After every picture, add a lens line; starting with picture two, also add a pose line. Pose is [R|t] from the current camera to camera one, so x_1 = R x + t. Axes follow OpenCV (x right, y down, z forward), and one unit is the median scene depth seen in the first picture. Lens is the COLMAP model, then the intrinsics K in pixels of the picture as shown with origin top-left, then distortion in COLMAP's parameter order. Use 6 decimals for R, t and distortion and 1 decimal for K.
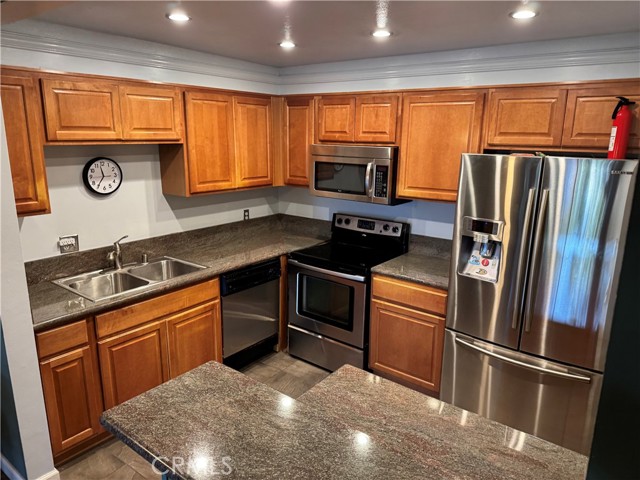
lens RADIAL K [[449.3, 0, 324.0], [0, 449.3, 242.5], [0, 0, 1]] dist [0.064484, -0.083039]
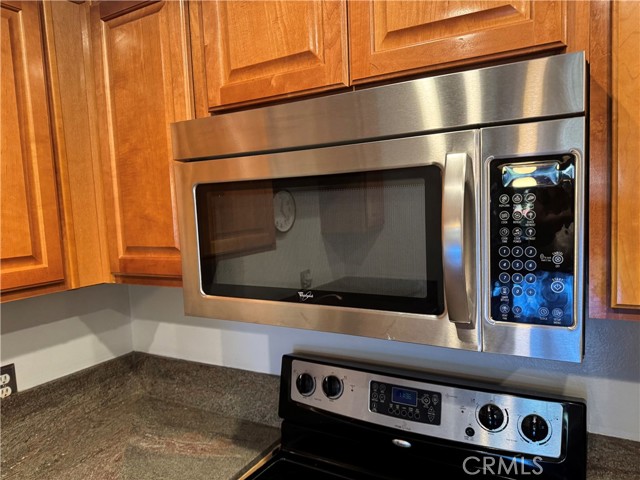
lens RADIAL K [[449.3, 0, 320.9], [0, 449.3, 244.7], [0, 0, 1]] dist [0.064484, -0.083039]
pose [[0.989496, -0.071589, 0.125590, 0.015223], [0.089831, 0.985170, -0.146188, -0.104514], [-0.113262, 0.155934, 0.981252, 0.754943]]
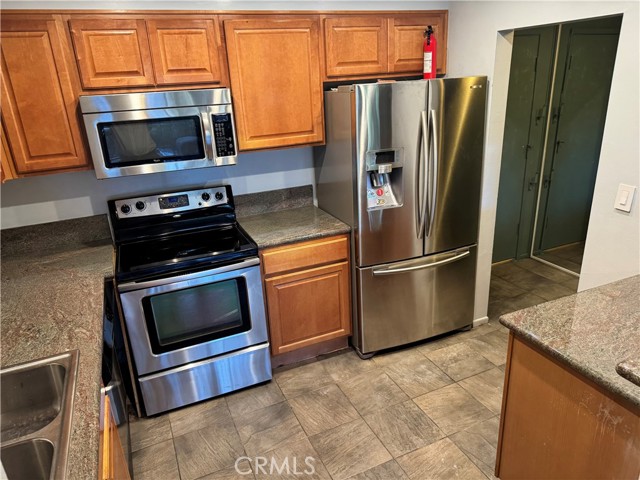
lens RADIAL K [[449.3, 0, 319.8], [0, 449.3, 243.4], [0, 0, 1]] dist [0.064484, -0.083039]
pose [[0.491272, -0.344963, 0.799783, -0.432279], [0.260694, 0.934370, 0.242881, -0.099139], [-0.831078, 0.089178, 0.548959, 0.418424]]
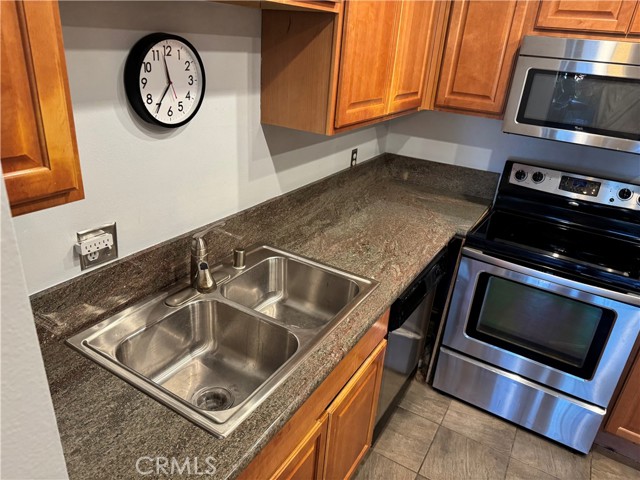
lens RADIAL K [[449.3, 0, 317.0], [0, 449.3, 240.3], [0, 0, 1]] dist [0.064484, -0.083039]
pose [[0.993831, 0.011731, 0.110284, -0.332376], [-0.031808, 0.982764, 0.182105, -0.070596], [-0.106247, -0.184490, 0.977075, 0.464288]]
